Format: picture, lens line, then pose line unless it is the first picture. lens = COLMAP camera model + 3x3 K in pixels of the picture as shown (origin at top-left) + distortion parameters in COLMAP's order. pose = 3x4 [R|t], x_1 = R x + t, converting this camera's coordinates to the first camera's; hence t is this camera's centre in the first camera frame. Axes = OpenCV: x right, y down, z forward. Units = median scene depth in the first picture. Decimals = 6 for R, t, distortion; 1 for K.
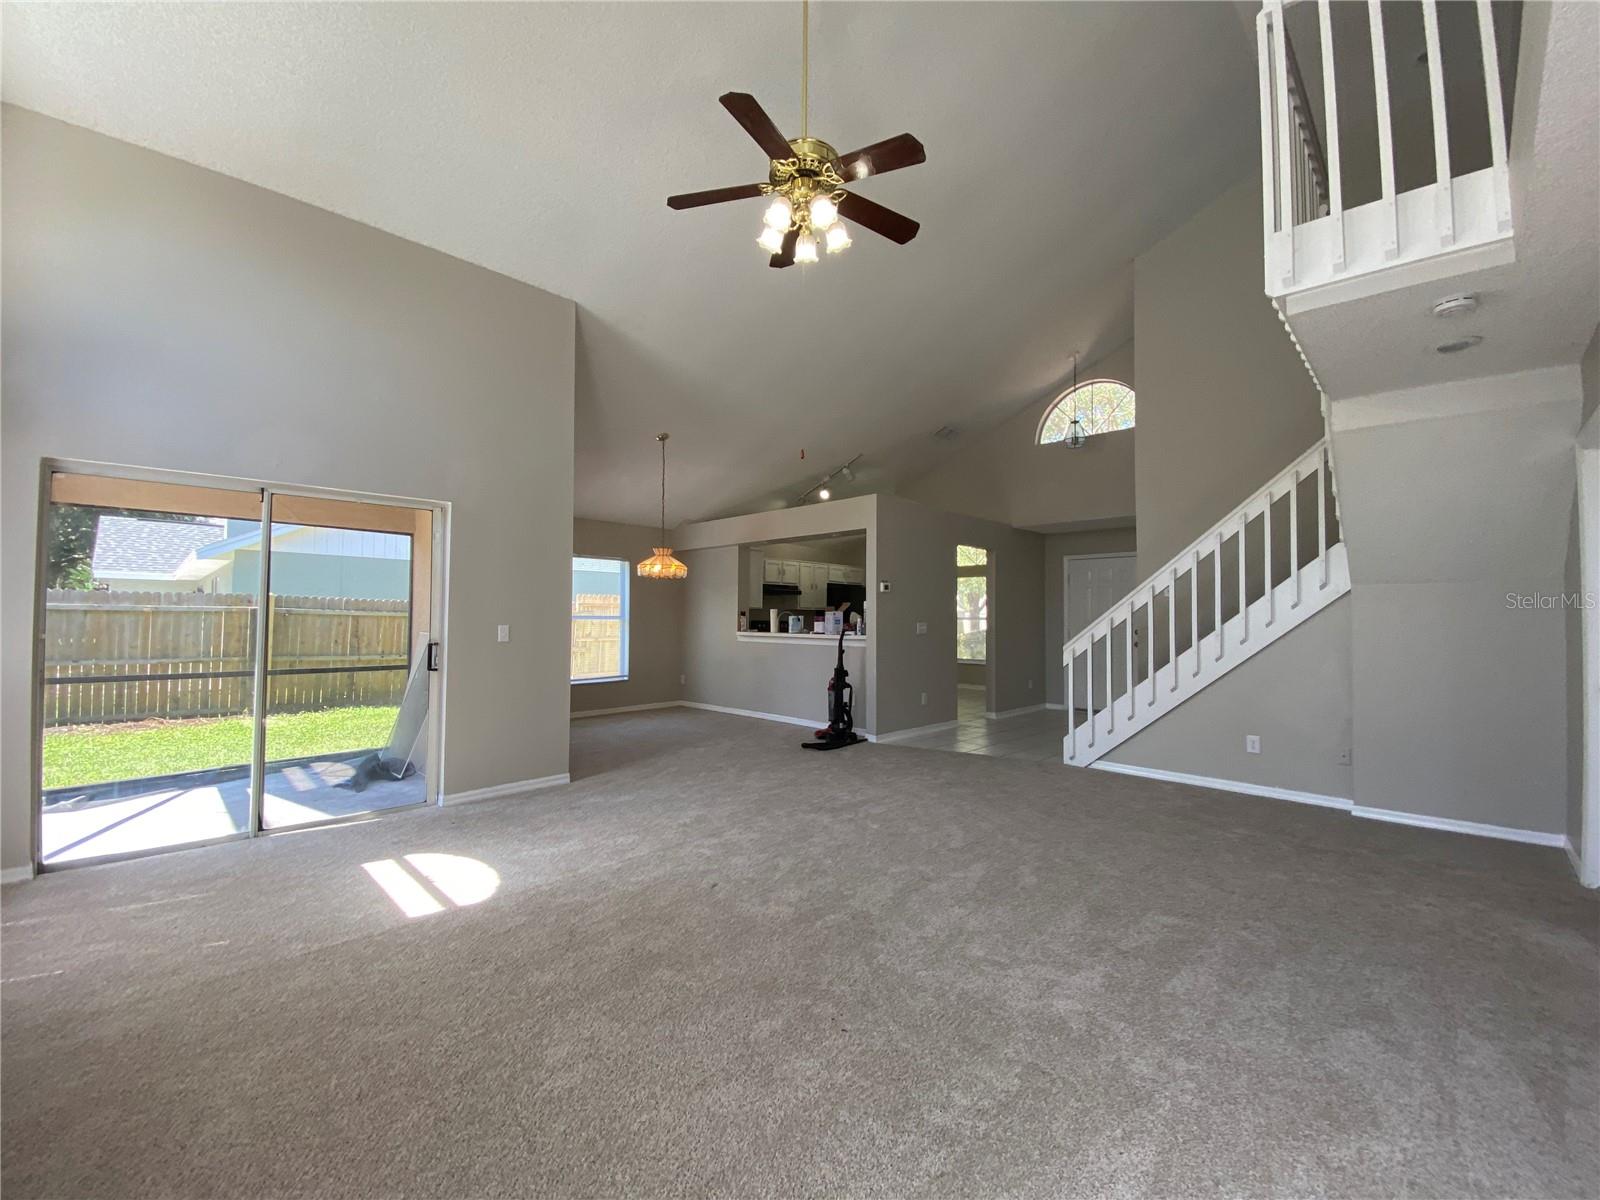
lens RADIAL K [[646.8, 0, 802.0], [0, 646.8, 594.1], [0, 0, 1]] dist [0.000699, -0.012216]
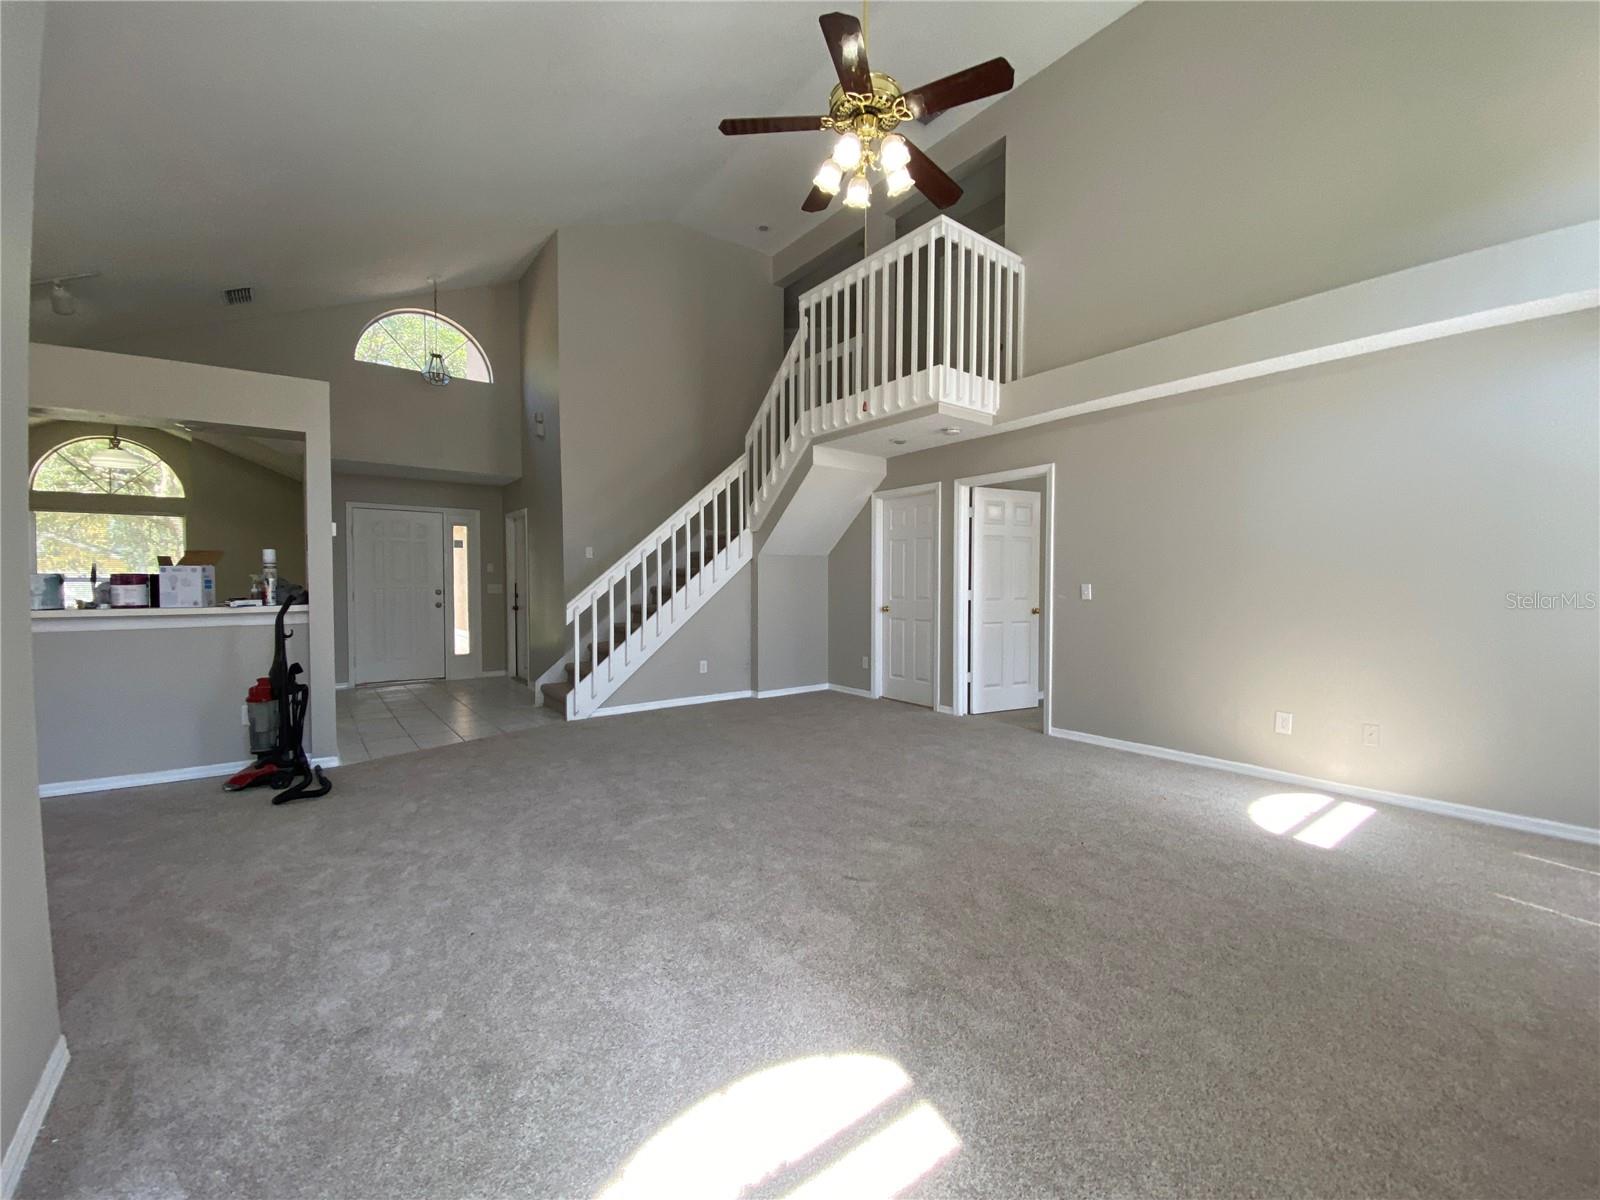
lens RADIAL K [[654.0, 0, 800.0], [0, 654.0, 600.0], [0, 0, 1]] dist [0.000154, -0.000026]
pose [[0.133856, -0.038721, 0.990244, -0.652719], [-0.033256, 0.998498, 0.043539, 0.021464], [-0.990443, -0.038759, 0.132367, 0.615948]]
